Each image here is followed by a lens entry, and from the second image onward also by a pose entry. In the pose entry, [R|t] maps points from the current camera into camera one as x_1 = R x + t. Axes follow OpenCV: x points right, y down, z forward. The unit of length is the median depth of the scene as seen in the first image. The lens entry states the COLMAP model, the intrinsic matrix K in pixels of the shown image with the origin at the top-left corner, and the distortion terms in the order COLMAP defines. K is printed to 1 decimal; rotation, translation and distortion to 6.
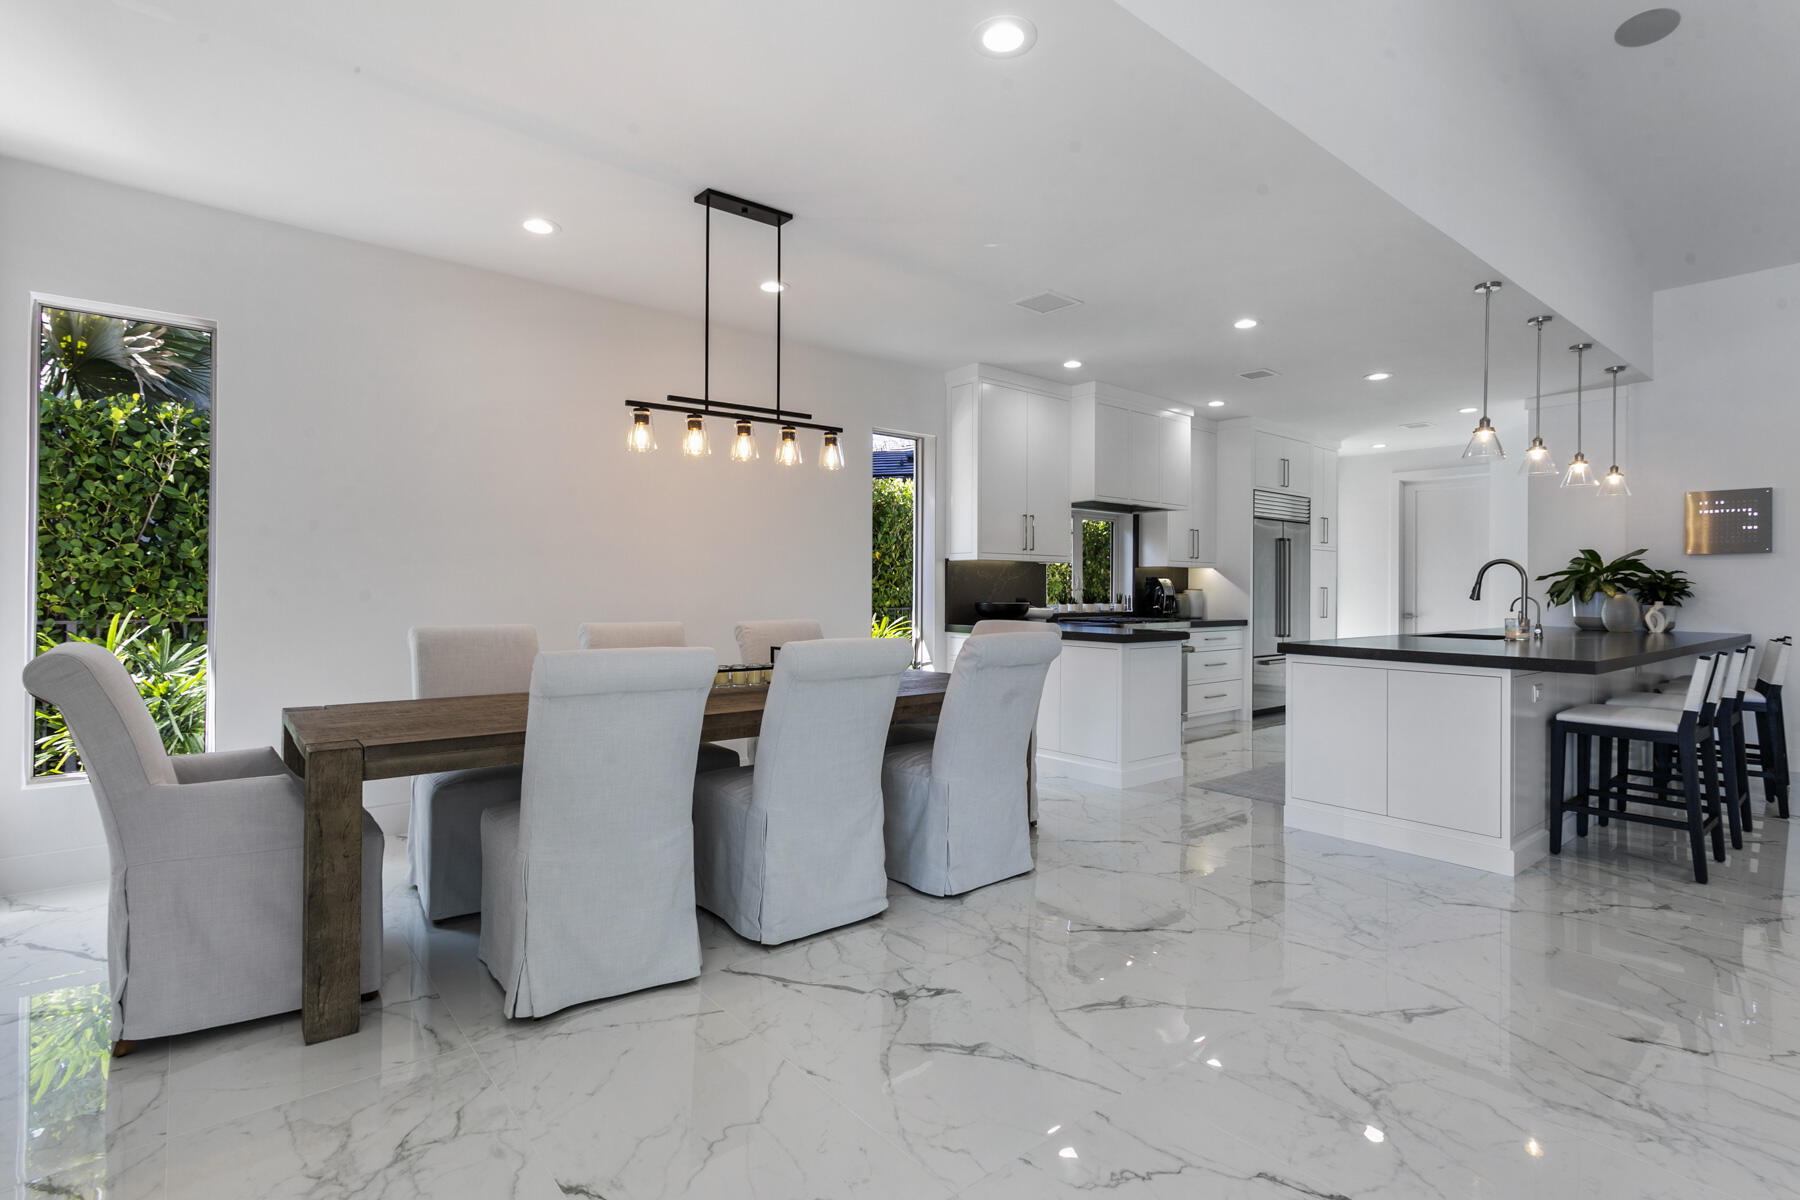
lens RADIAL K [[874.0, 0, 915.8], [0, 874.0, 587.0], [0, 0, 1]] dist [0.004072, 0.000399]
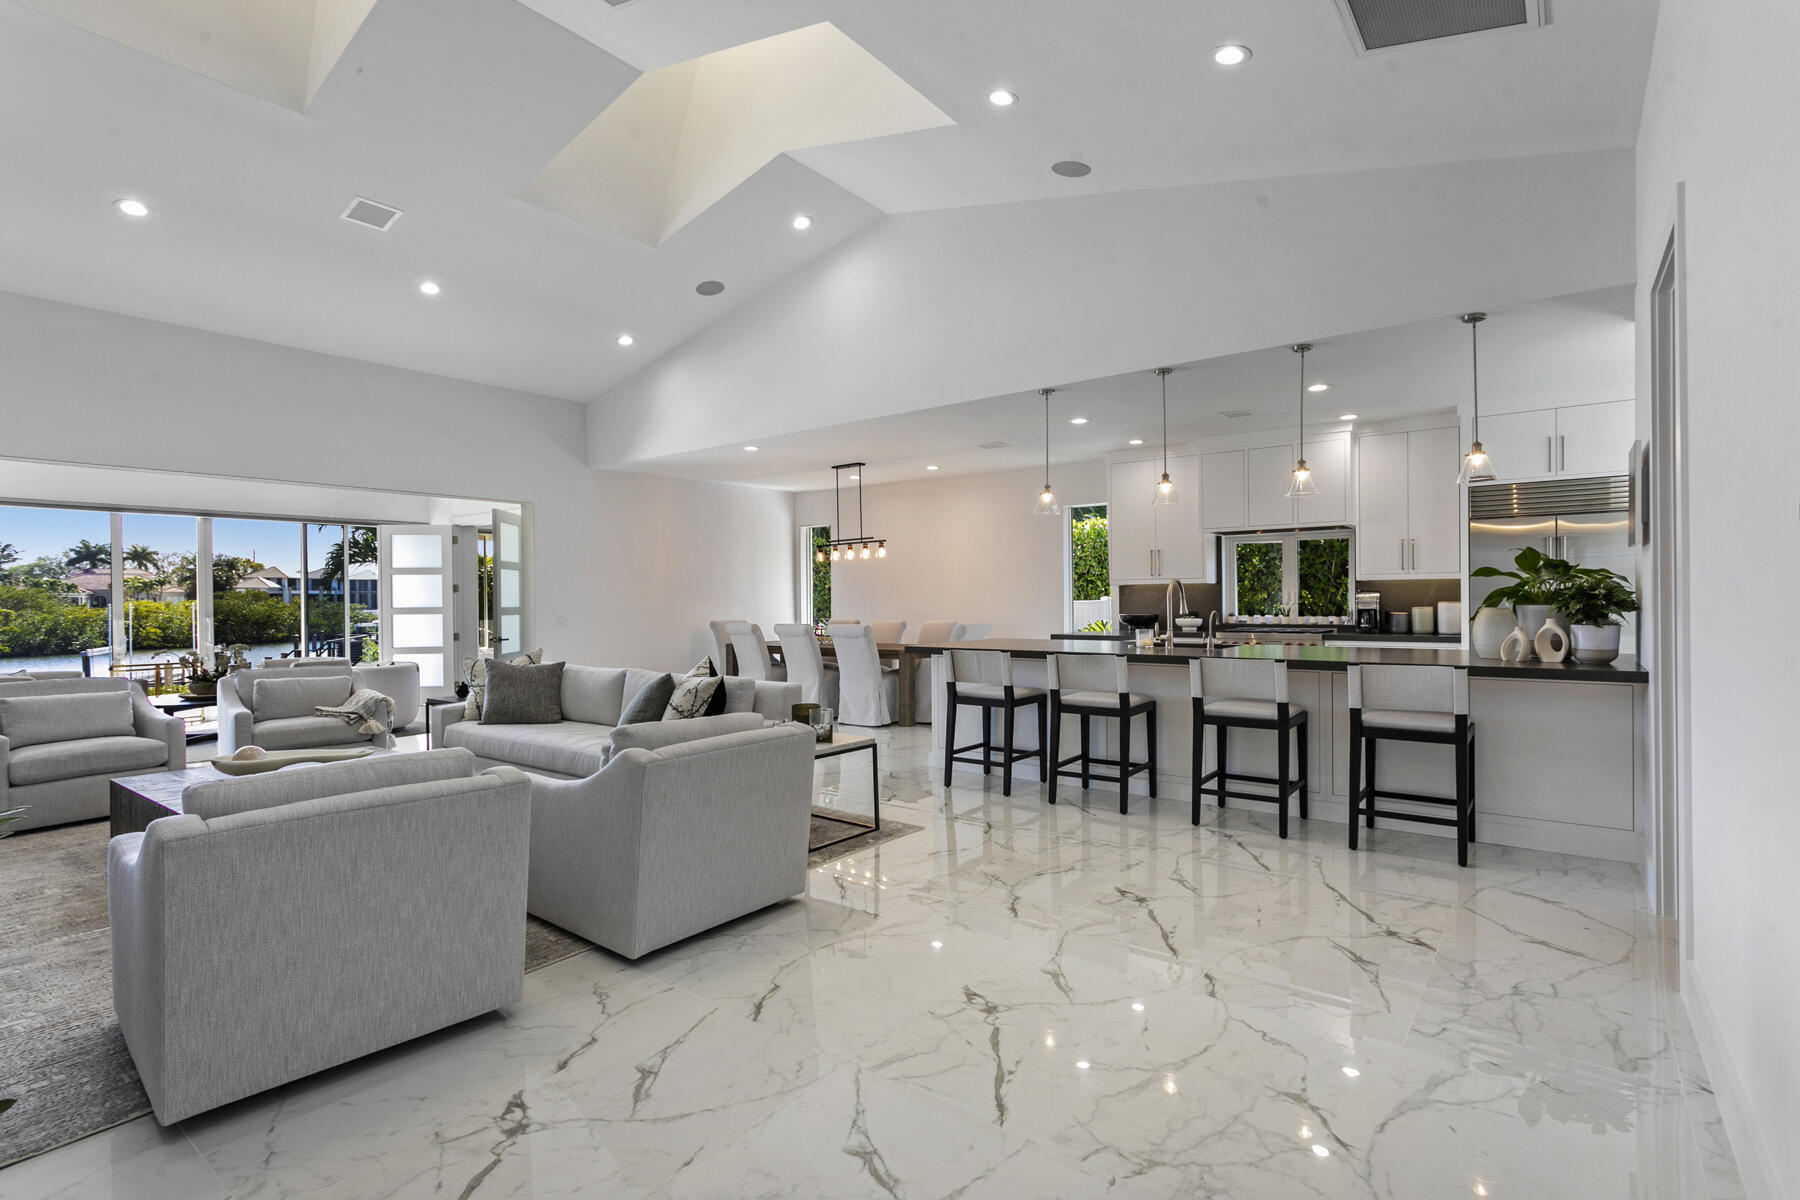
lens RADIAL K [[874.0, 0, 906.9], [0, 874.0, 601.5], [0, 0, 1]] dist [0.004072, 0.000399]
pose [[0.214783, -0.005909, -0.976644, 1.179322], [0.012032, 0.999922, -0.003404, -0.001626], [0.976588, -0.011020, 0.214837, 0.280136]]
